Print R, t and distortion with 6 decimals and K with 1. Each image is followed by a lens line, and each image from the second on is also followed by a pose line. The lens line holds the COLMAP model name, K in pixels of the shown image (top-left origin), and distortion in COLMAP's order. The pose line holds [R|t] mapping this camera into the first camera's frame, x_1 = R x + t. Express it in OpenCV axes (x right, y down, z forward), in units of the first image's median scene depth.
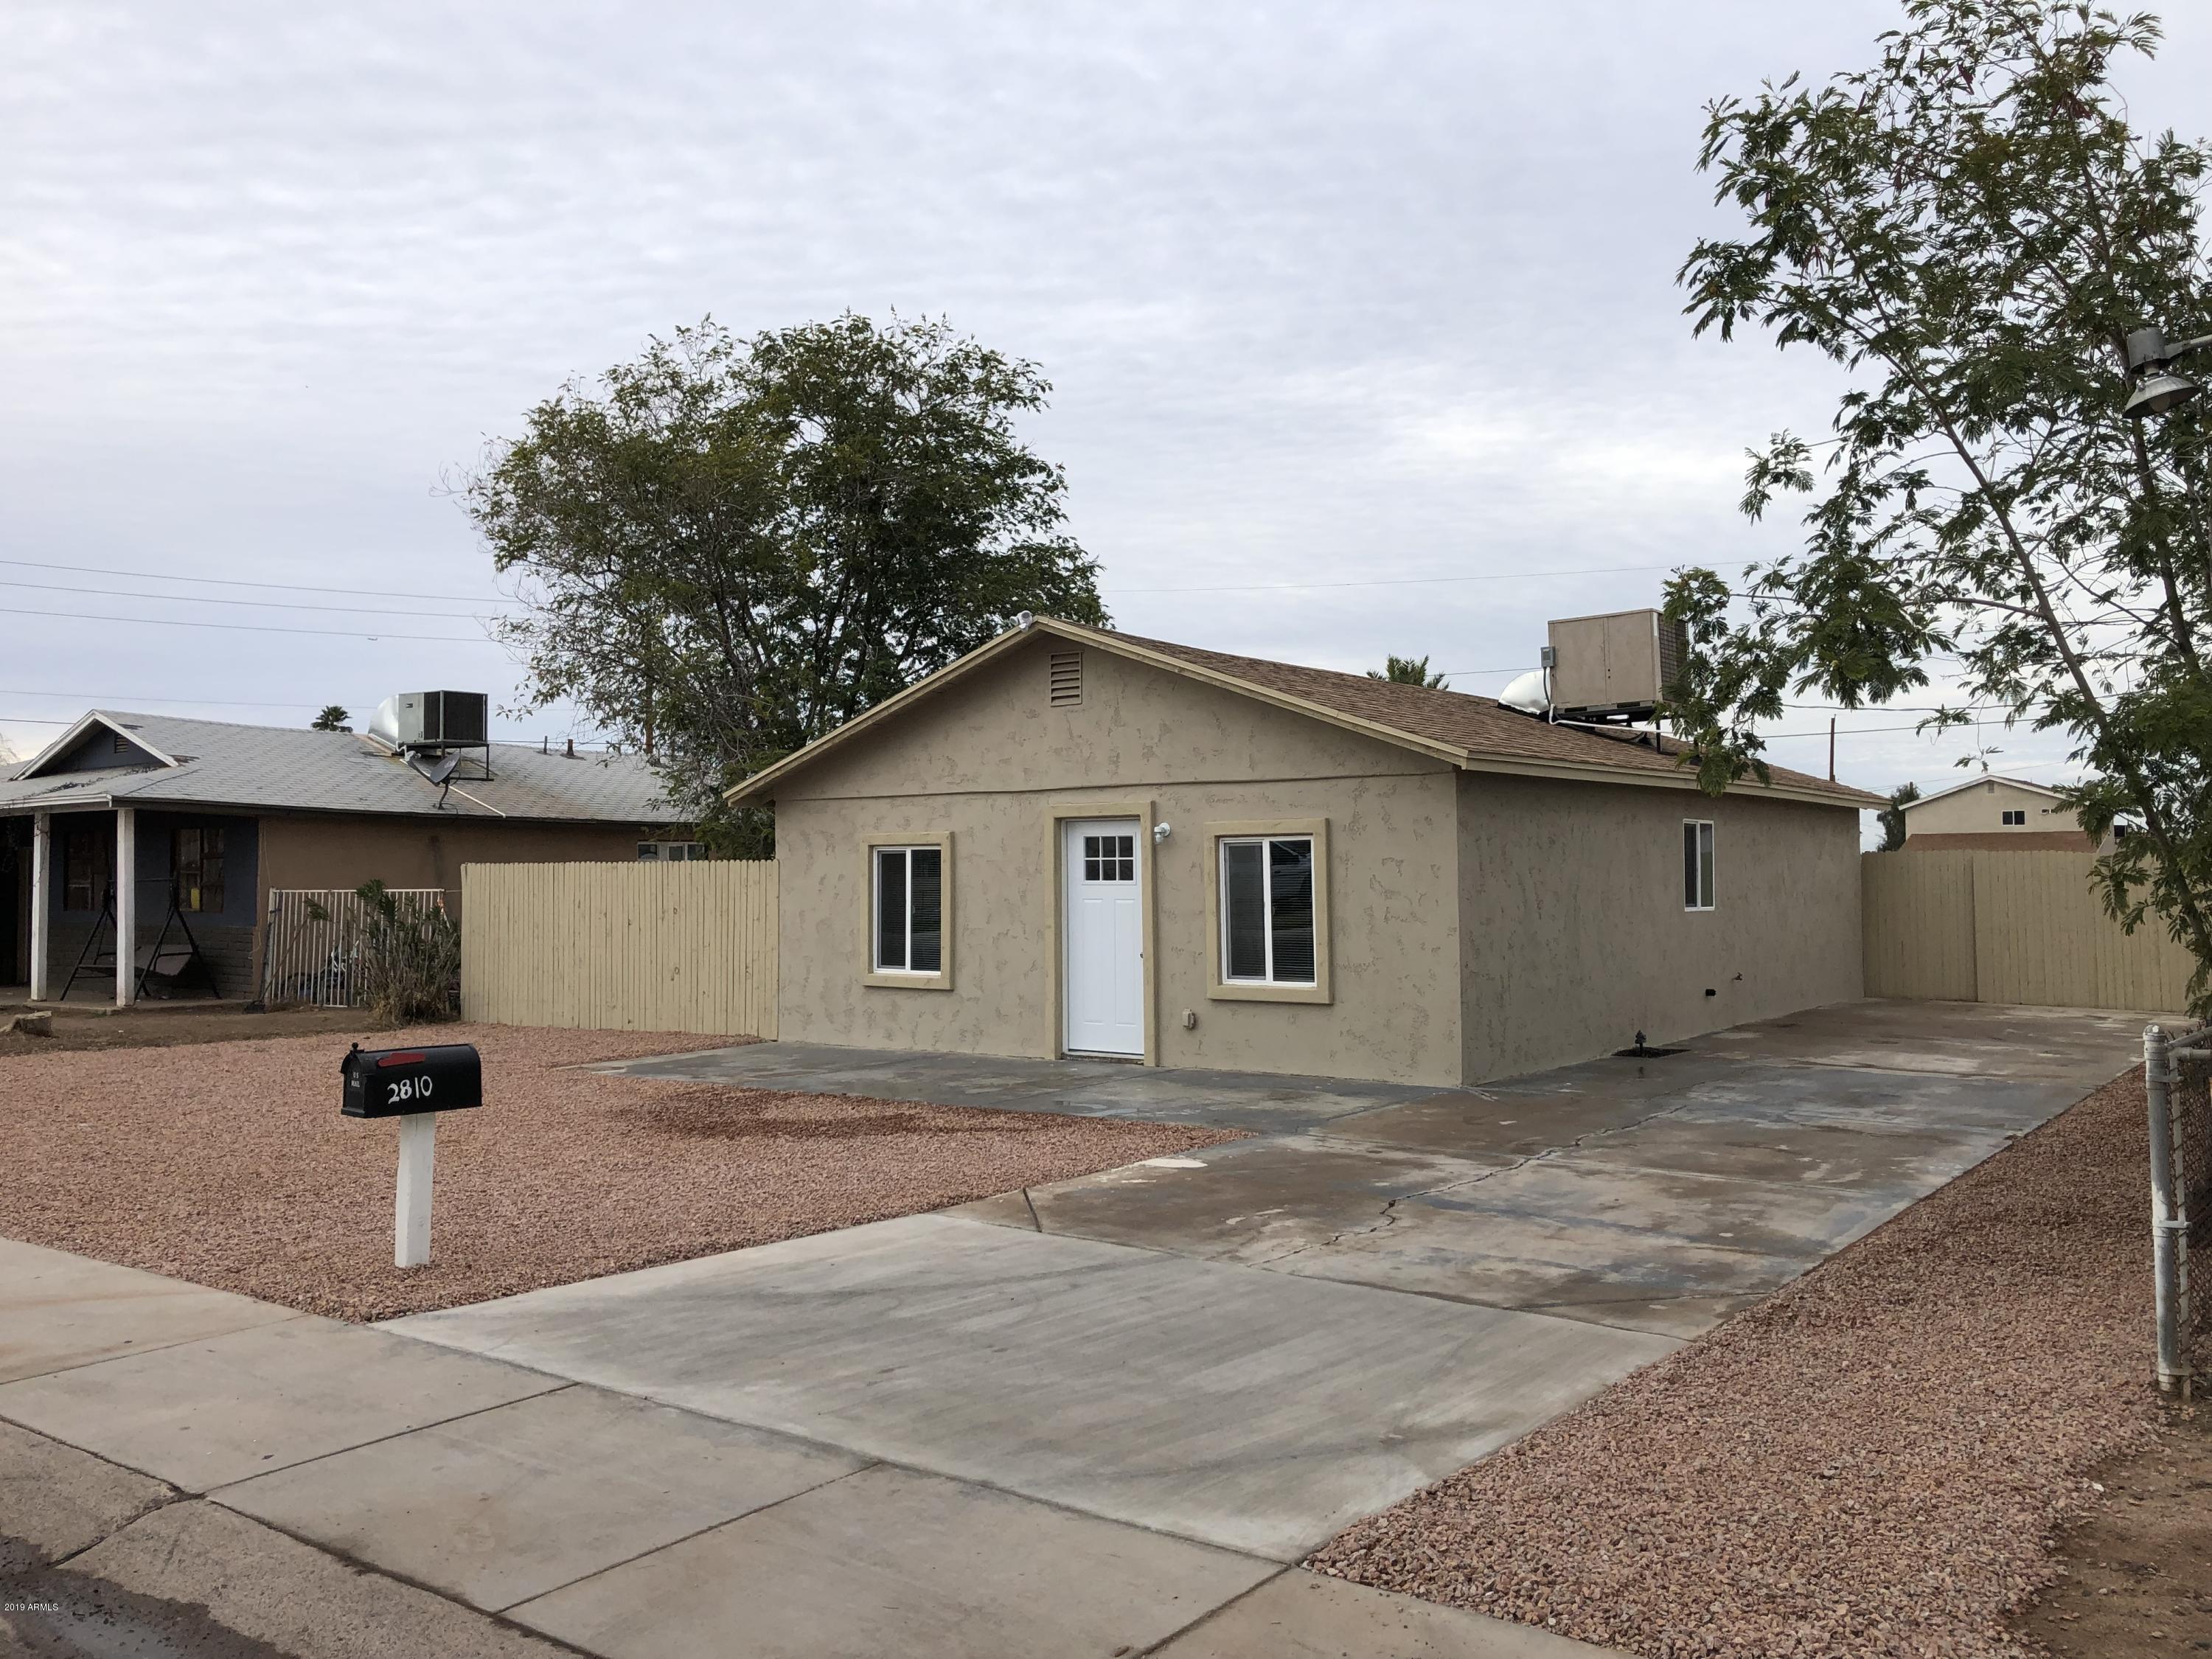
lens RADIAL K [[1791.1, 0, 1115.3], [0, 1791.1, 771.8], [0, 0, 1]] dist [0.028415, -0.036350]
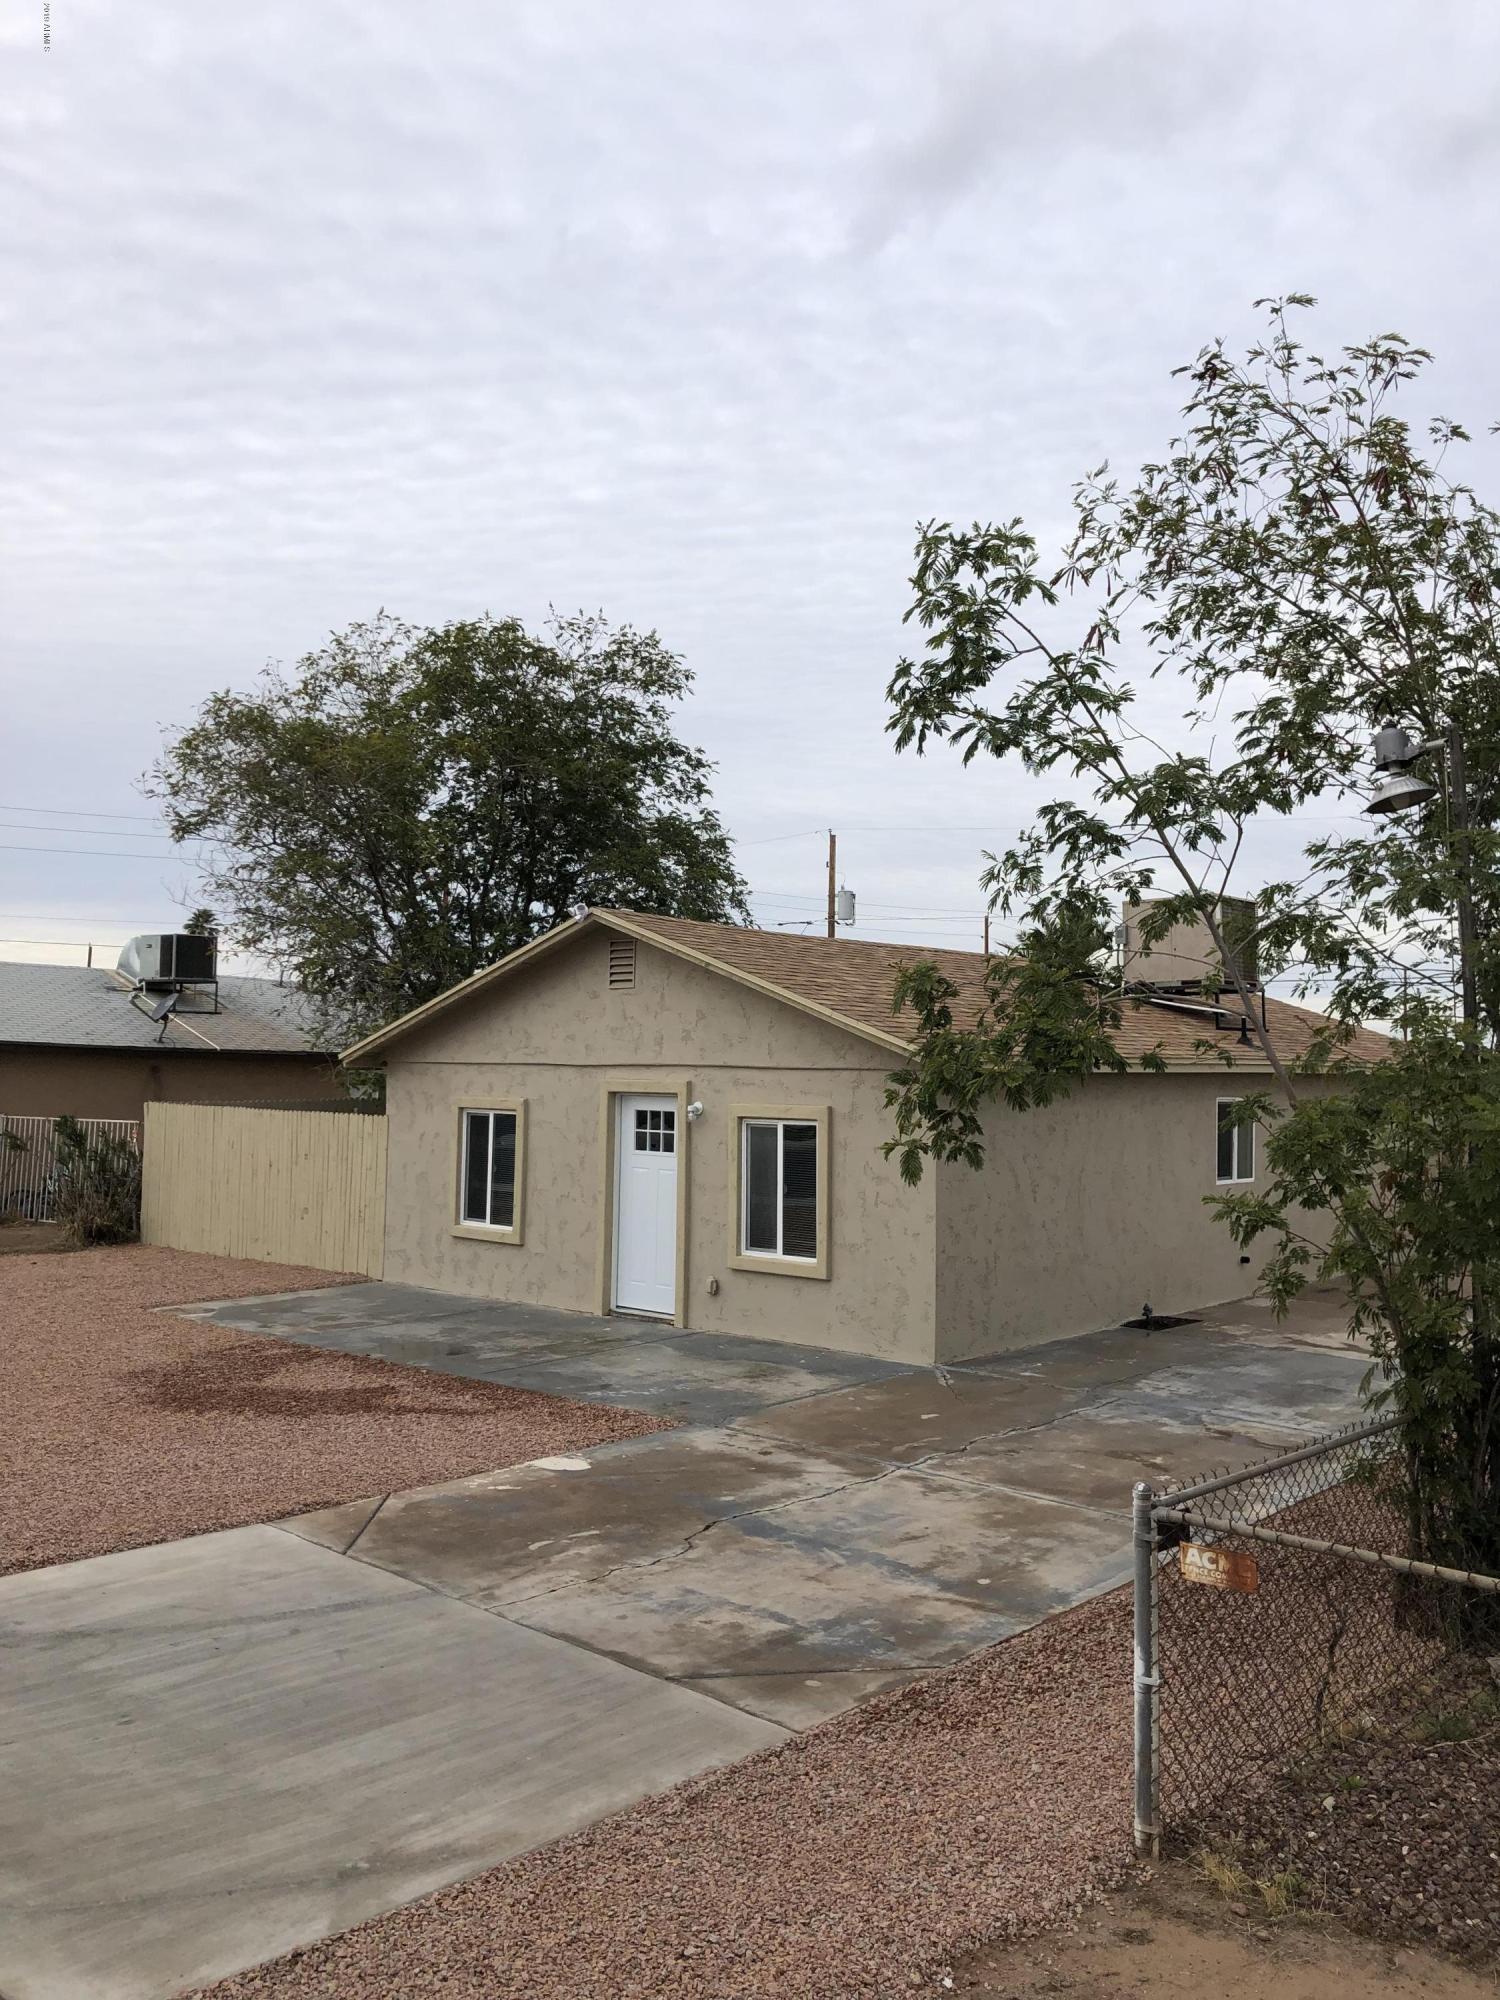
lens RADIAL K [[1619.5, 0, 814.2], [0, 1619.5, 936.2], [0, 0, 1]] dist [0.028415, -0.036350]
pose [[0.998066, 0.017058, -0.059784, 0.152123], [-0.018480, 0.999558, -0.023305, -0.049487], [0.059360, 0.024365, 0.997939, 0.020094]]
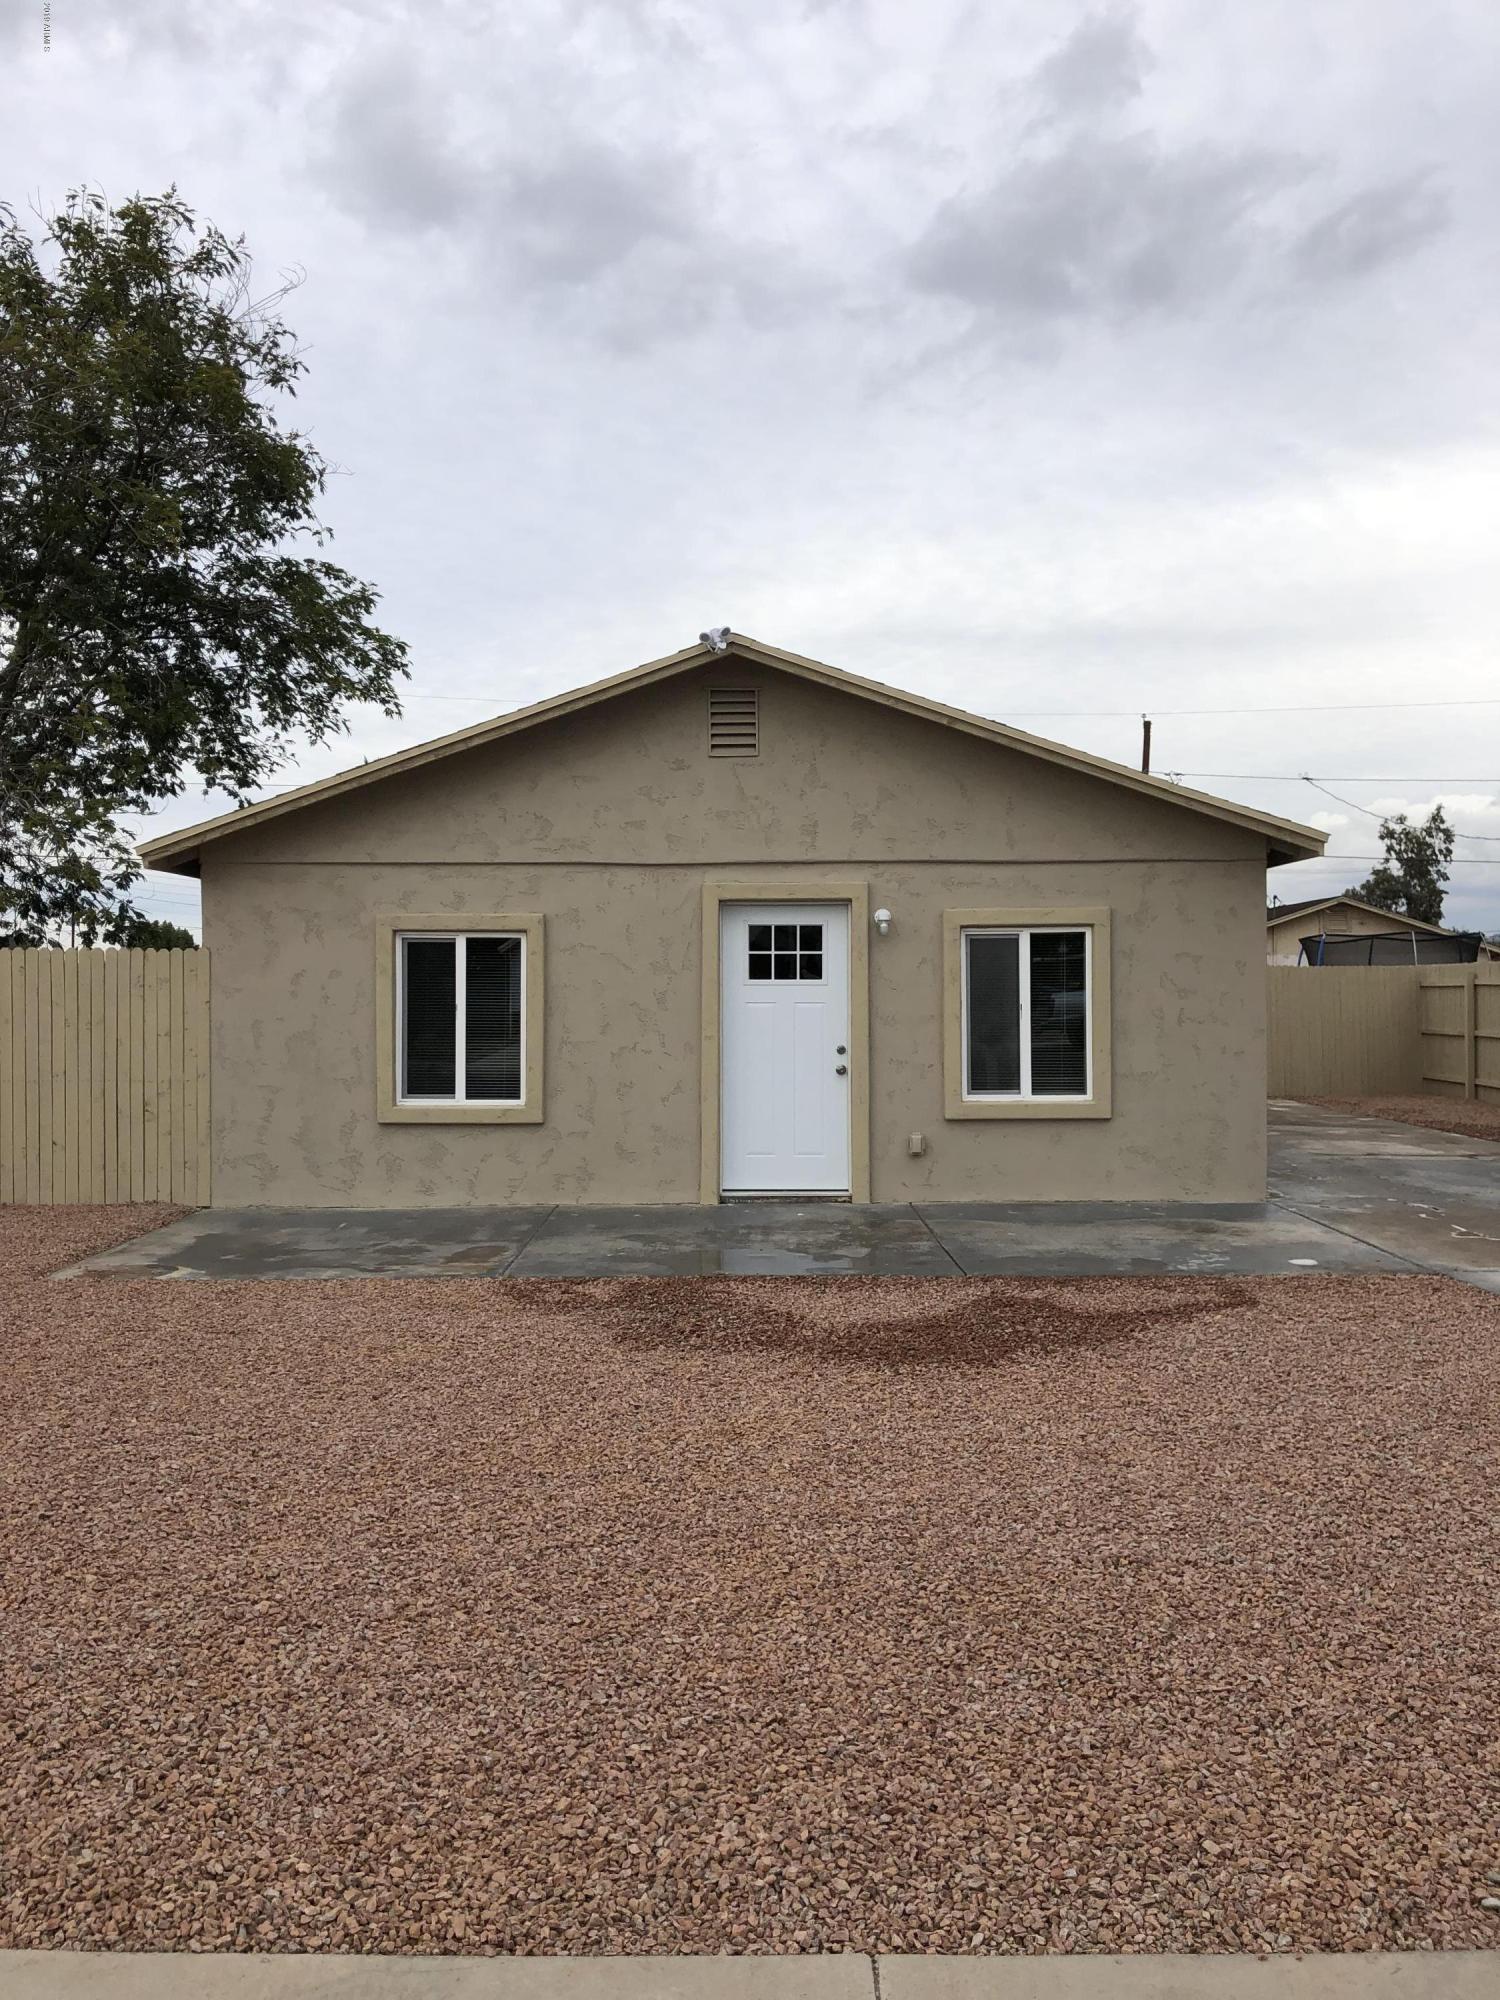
lens RADIAL K [[1619.5, 0, 755.7], [0, 1619.5, 987.5], [0, 0, 1]] dist [0.028415, -0.036350]
pose [[0.808115, 0.003579, 0.589014, -0.449301], [-0.035331, 0.998476, 0.042406, 0.034389], [-0.587964, -0.055080, 0.807010, 0.423599]]
